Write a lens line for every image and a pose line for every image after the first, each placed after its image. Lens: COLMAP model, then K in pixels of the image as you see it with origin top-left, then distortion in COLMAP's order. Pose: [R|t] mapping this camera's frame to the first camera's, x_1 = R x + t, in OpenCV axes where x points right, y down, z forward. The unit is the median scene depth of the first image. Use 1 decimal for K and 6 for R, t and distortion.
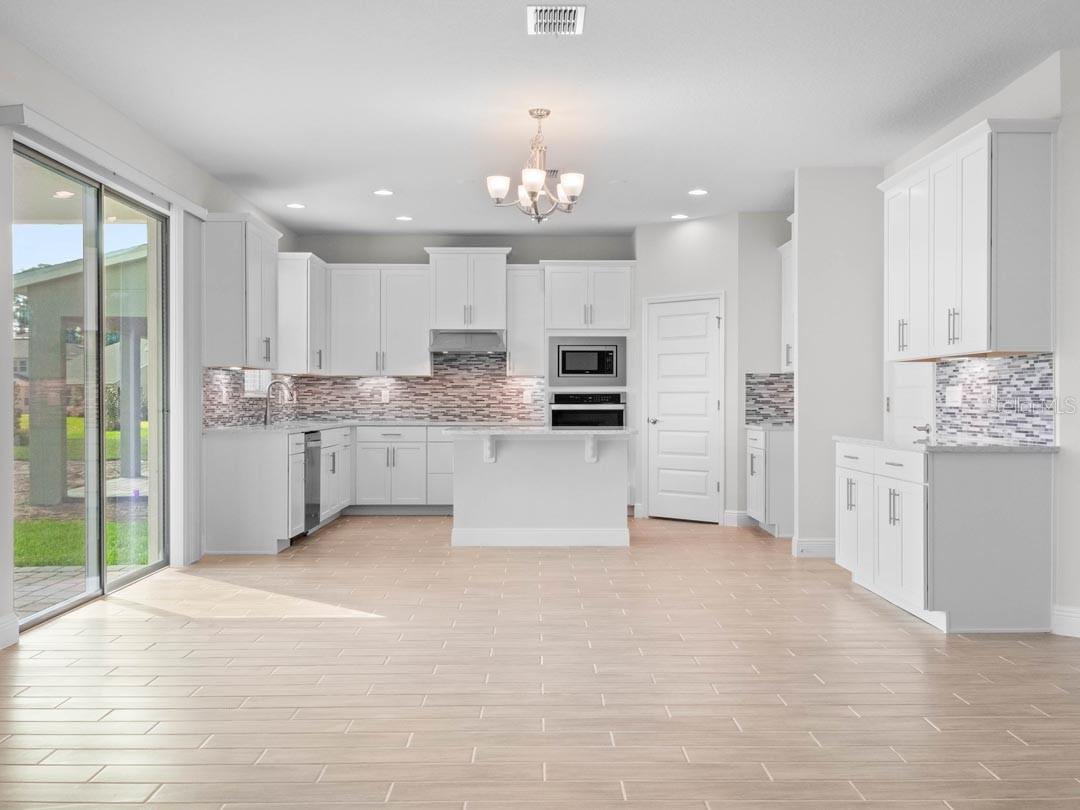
lens RADIAL K [[1083.1, 0, 509.1], [0, 1083.1, 404.5], [0, 0, 1]] dist [0.047727, 0.000000]
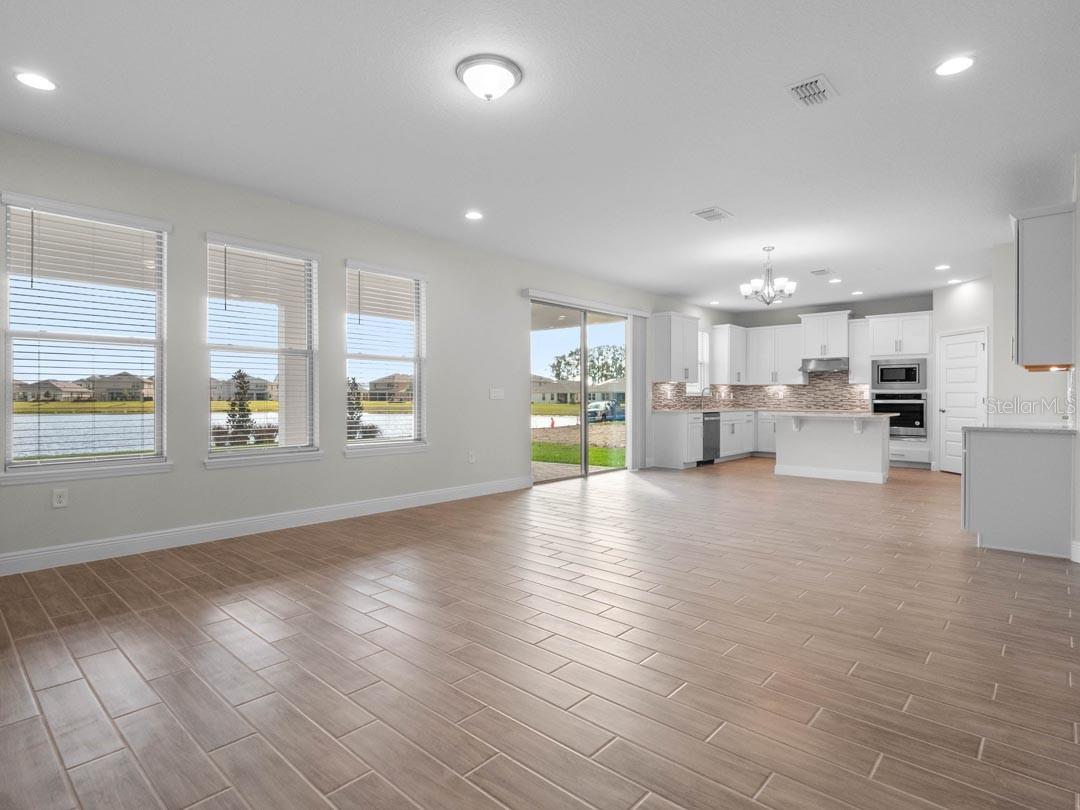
lens RADIAL K [[554.0, 0, 538.0], [0, 554.0, 398.9], [0, 0, 1]] dist [-0.002472, -0.002758]
pose [[0.756784, 0.001761, -0.653663, 0.235535], [-0.003162, 0.999995, -0.000967, 0.000806], [0.653658, 0.002799, 0.756785, -0.005245]]
